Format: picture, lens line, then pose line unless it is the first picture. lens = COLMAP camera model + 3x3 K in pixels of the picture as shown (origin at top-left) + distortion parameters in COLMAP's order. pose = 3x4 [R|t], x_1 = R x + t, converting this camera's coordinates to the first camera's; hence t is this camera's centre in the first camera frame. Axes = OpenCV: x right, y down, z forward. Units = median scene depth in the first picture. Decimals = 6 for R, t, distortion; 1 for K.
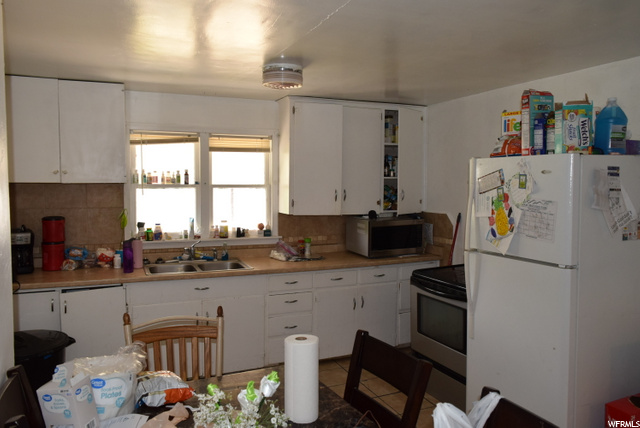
lens RADIAL K [[493.4, 0, 314.5], [0, 493.4, 212.0], [0, 0, 1]] dist [-0.018904, 0.000877]
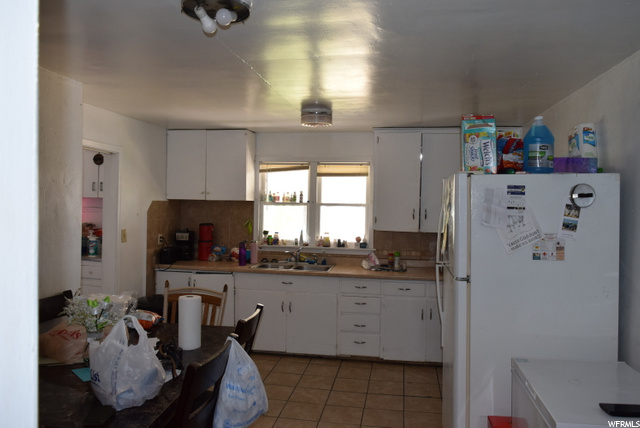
lens RADIAL K [[493.4, 0, 314.5], [0, 493.4, 212.0], [0, 0, 1]] dist [-0.018904, 0.000877]
pose [[0.838642, 0.020749, -0.544287, 0.469174], [-0.046854, 0.998318, -0.034135, 0.009787], [0.542663, 0.054128, 0.838204, -0.046455]]
